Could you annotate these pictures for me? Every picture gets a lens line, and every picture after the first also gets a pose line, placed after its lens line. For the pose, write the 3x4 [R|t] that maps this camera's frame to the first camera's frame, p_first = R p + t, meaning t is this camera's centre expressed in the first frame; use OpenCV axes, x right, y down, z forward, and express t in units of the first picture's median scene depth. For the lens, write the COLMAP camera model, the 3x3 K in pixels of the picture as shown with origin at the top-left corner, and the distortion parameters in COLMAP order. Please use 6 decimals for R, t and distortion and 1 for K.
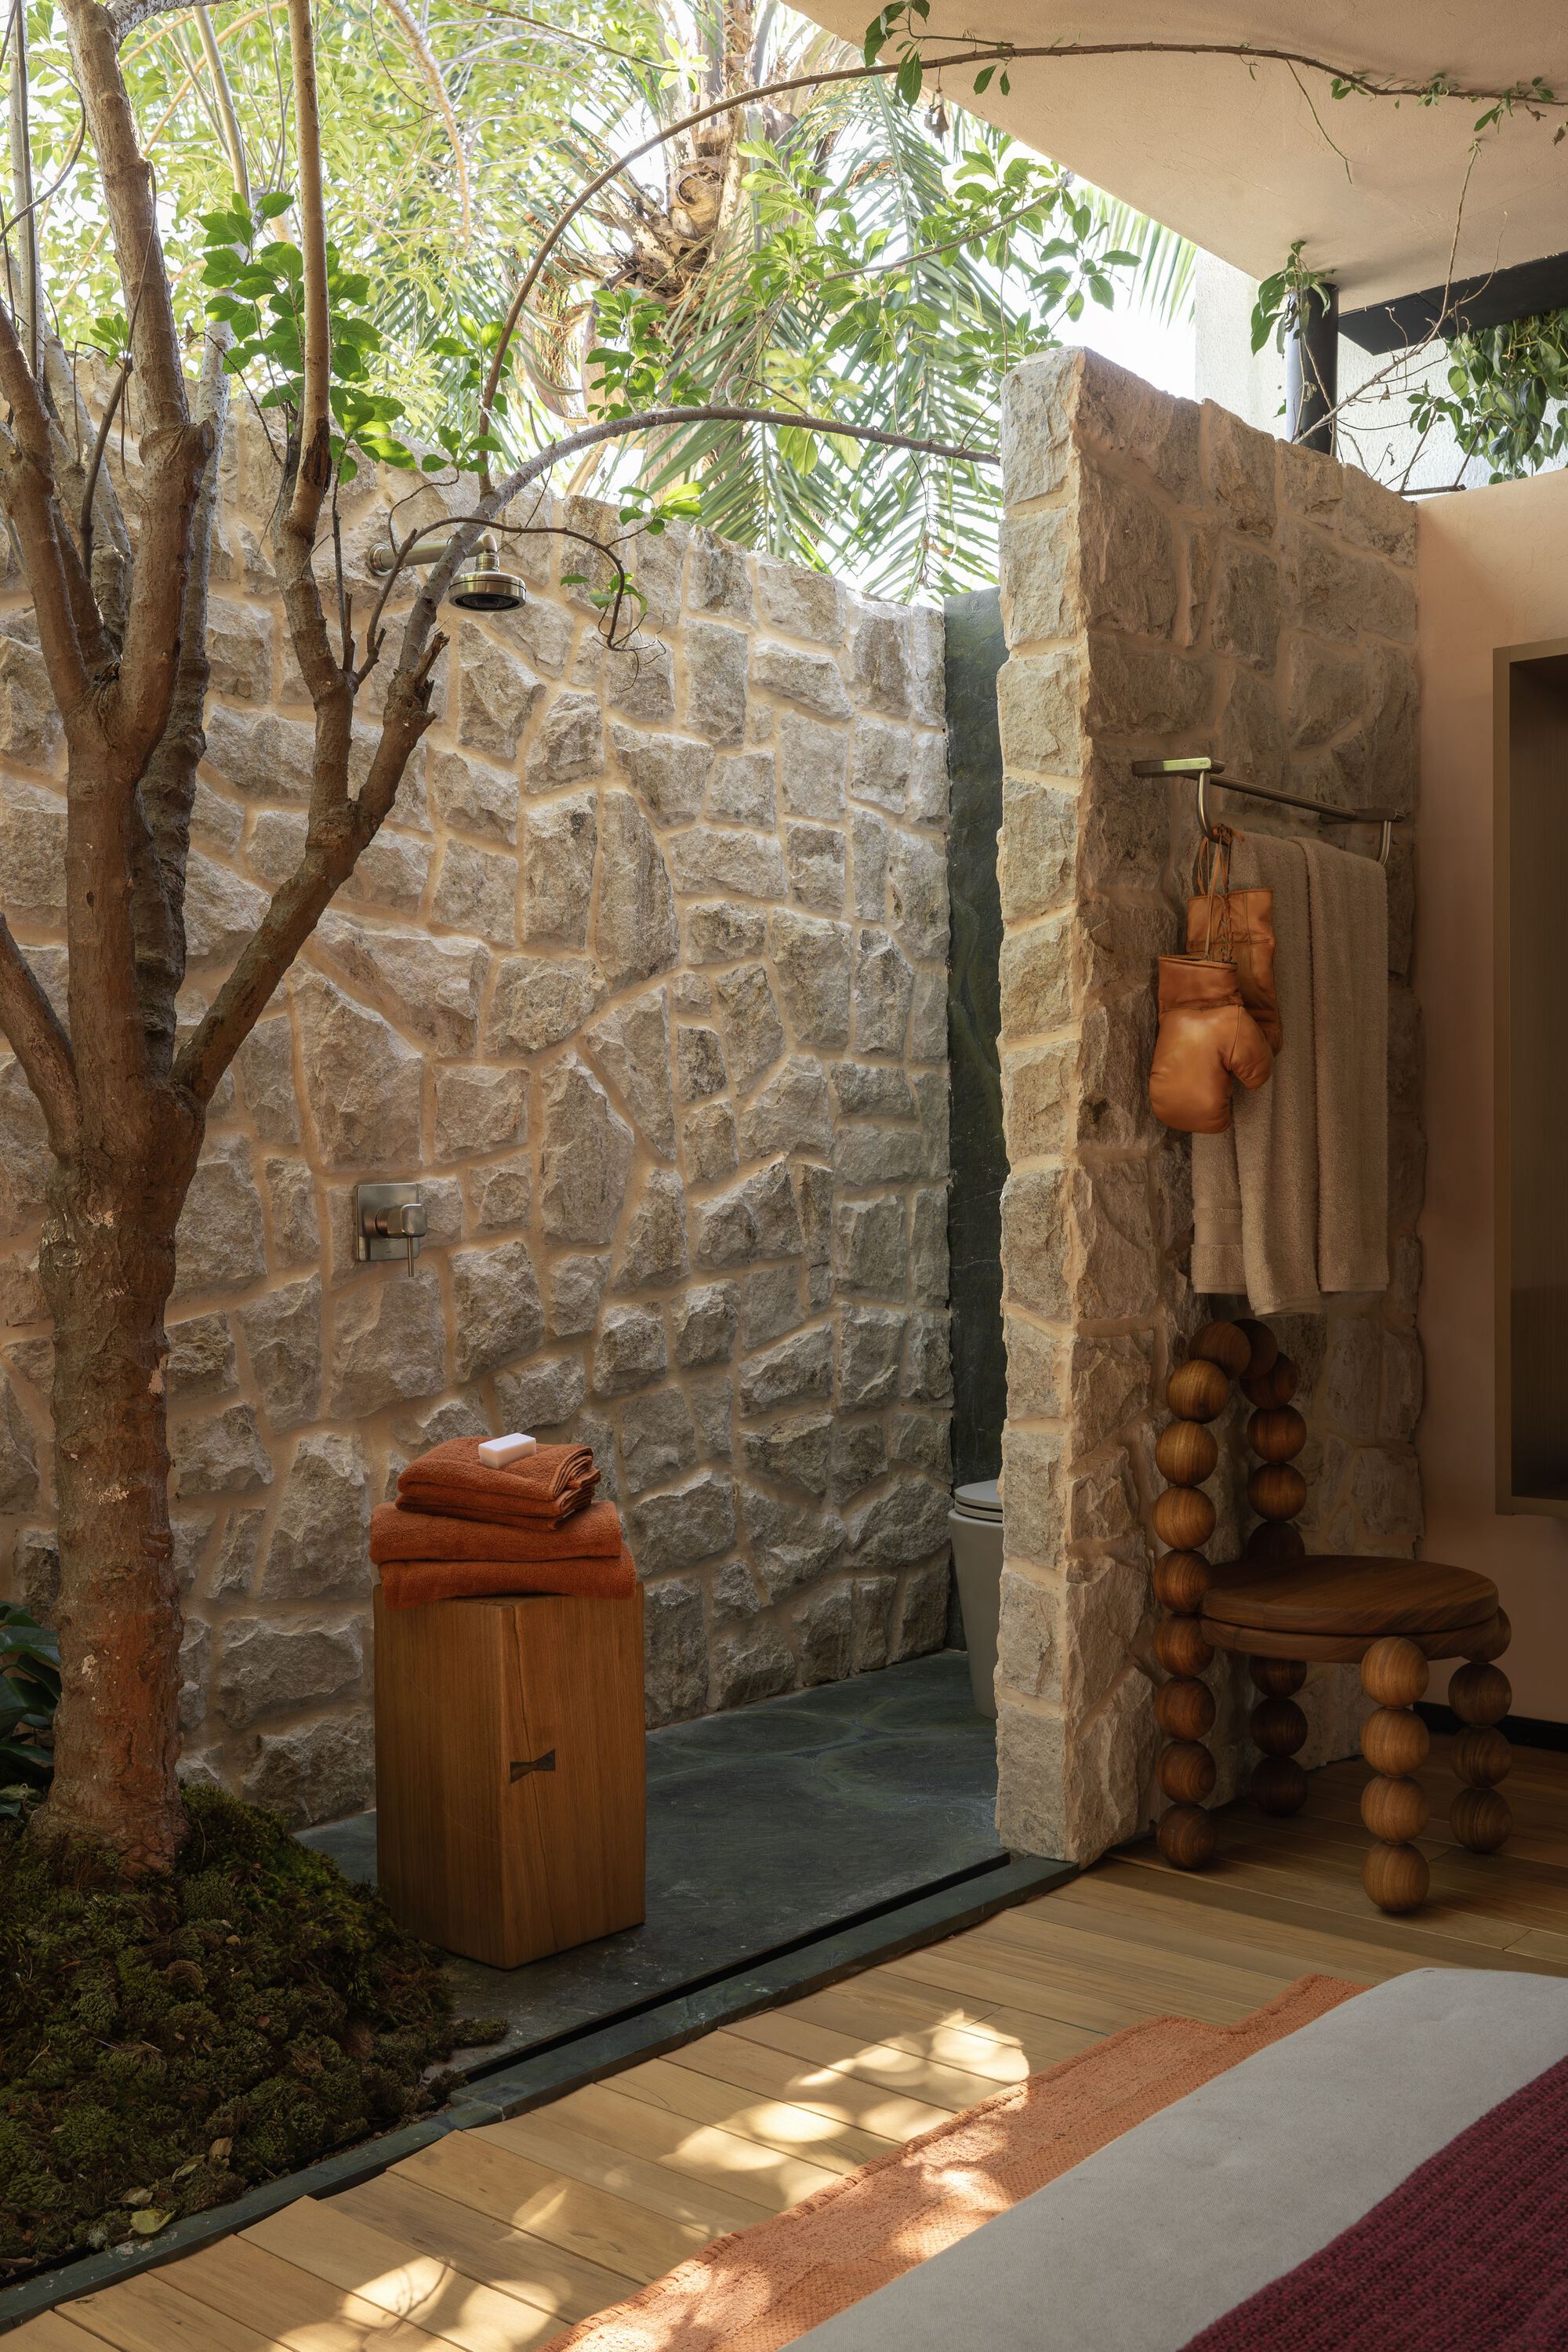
lens RADIAL K [[2302.5, 0, 784.0], [0, 2302.5, 1176.0], [0, 0, 1]] dist [0.011228, 0.015619]
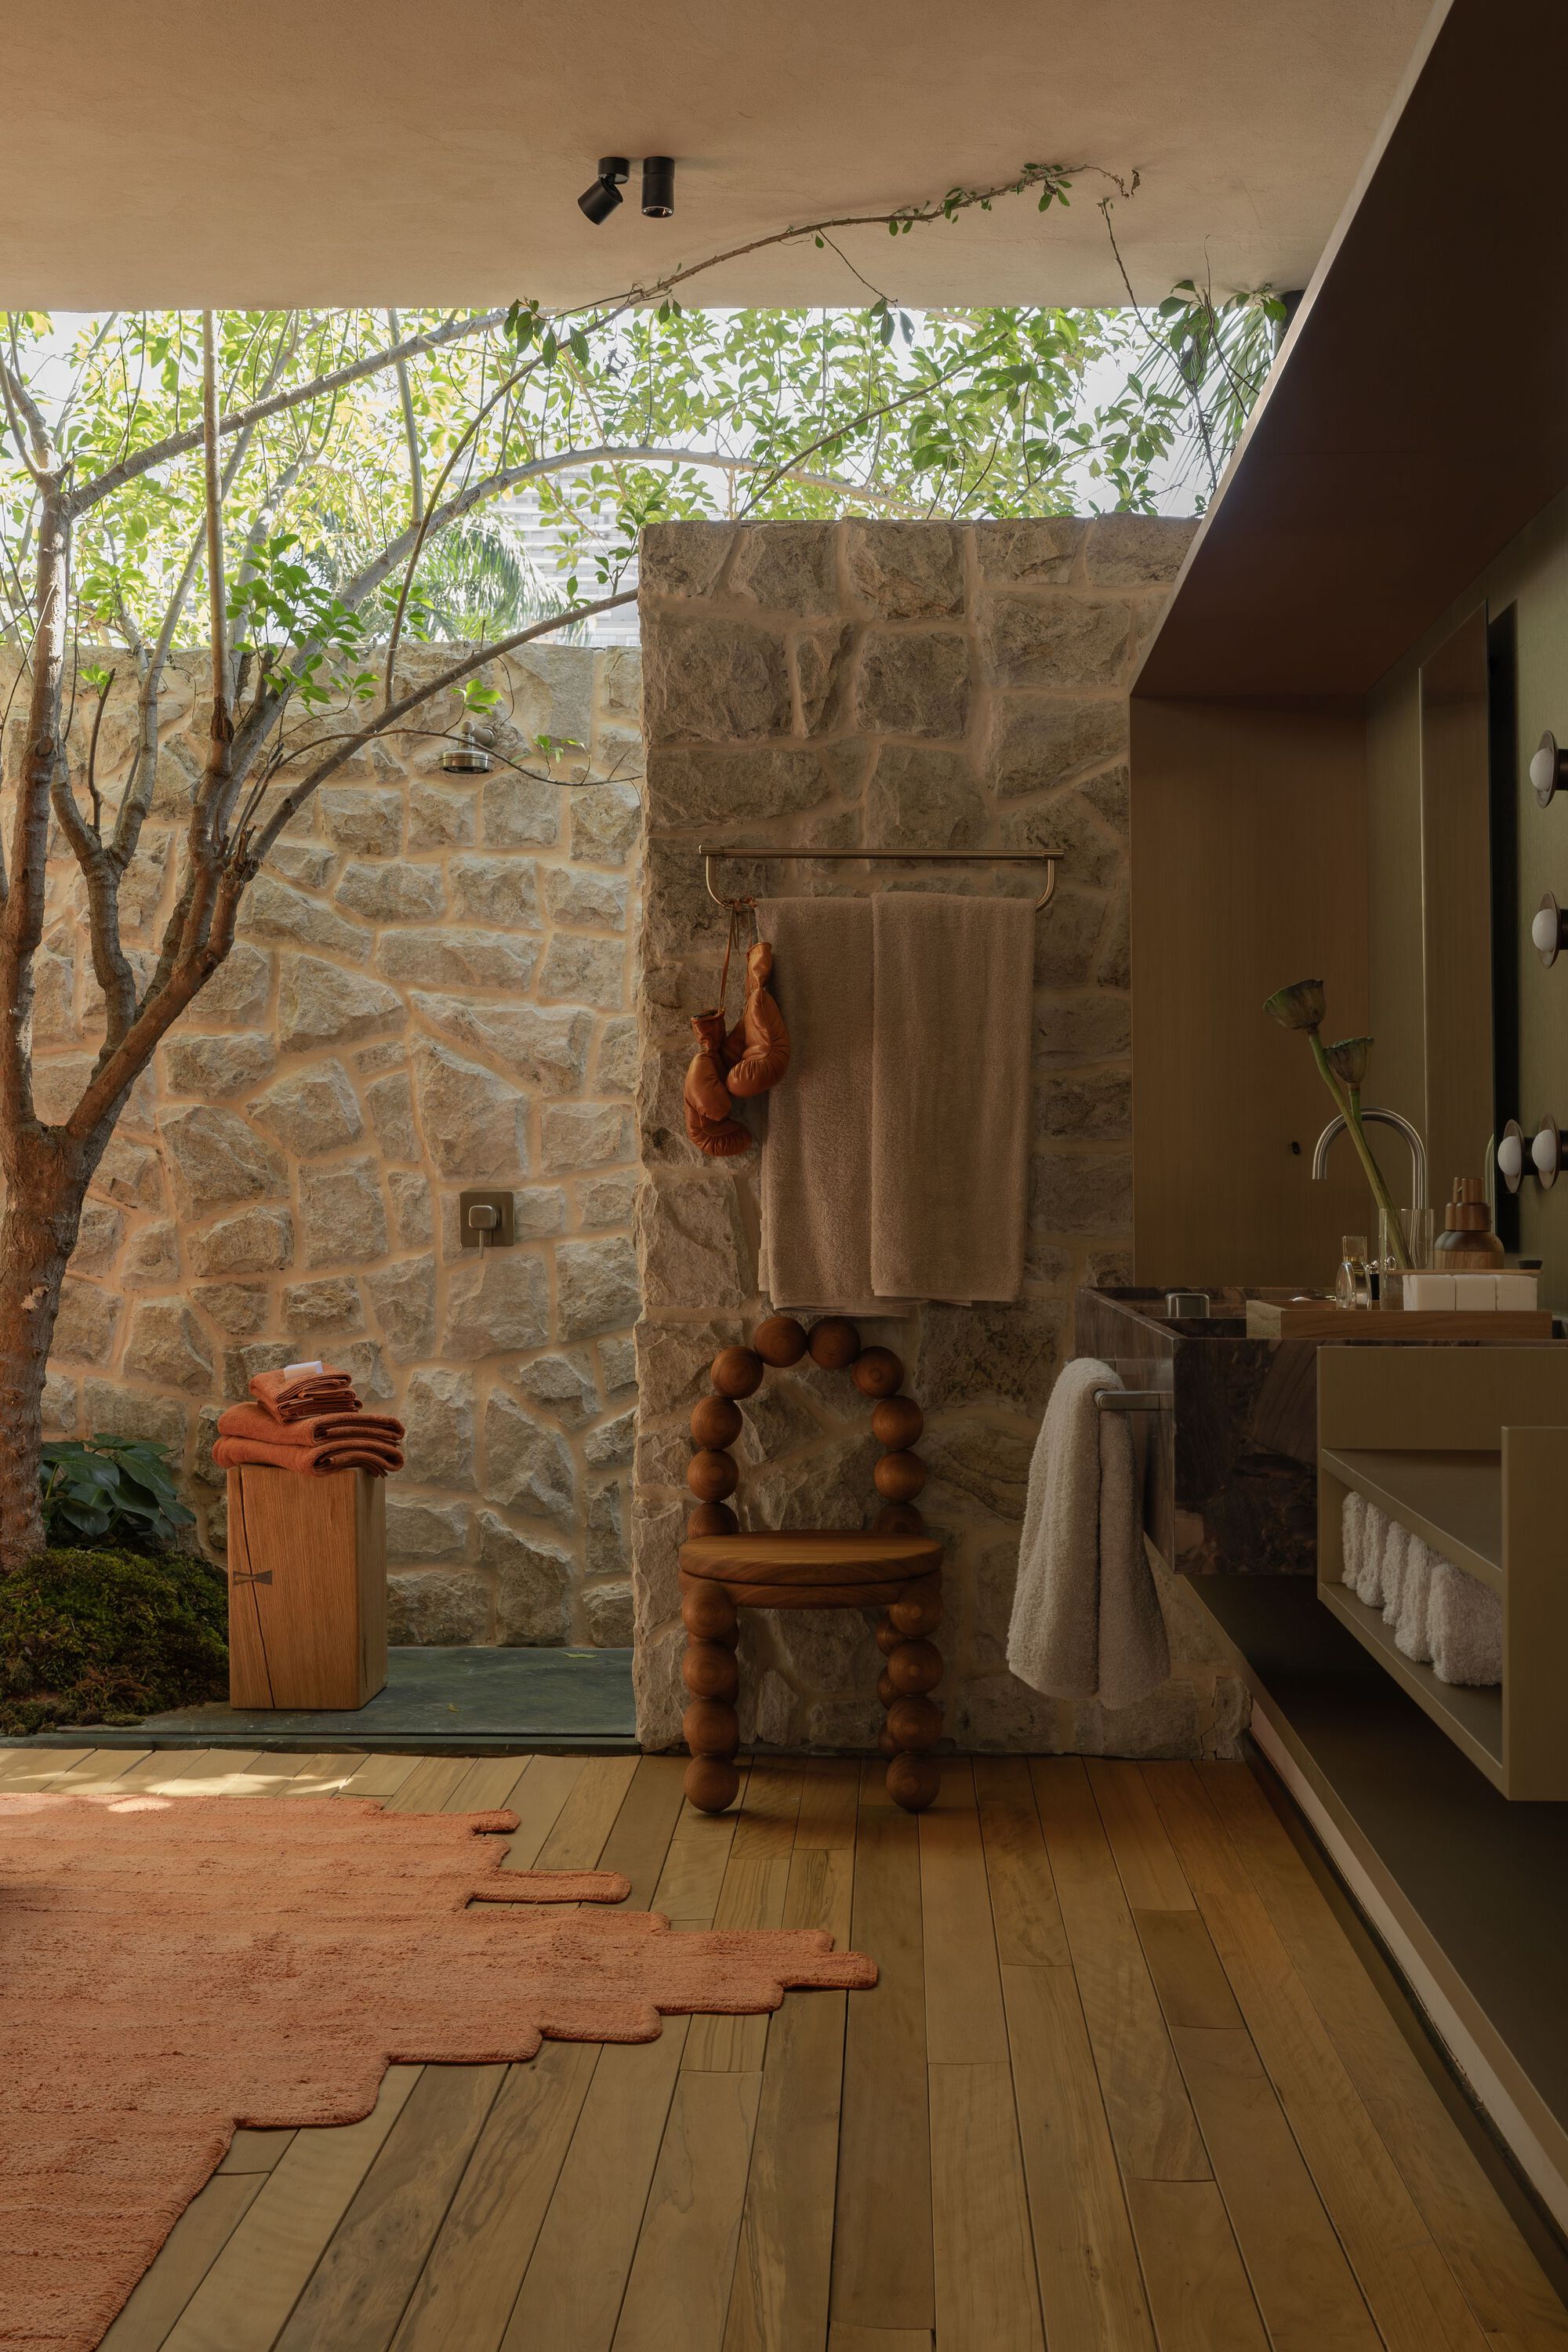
lens RADIAL K [[2653.1, 0, 784.0], [0, 2653.1, 1176.0], [0, 0, 1]] dist [0.001440, -0.004058]
pose [[0.628862, 0.006866, -0.777487, 1.169052], [-0.010087, 0.999949, 0.000671, -0.008290], [0.777451, 0.007421, 0.628899, 0.143453]]
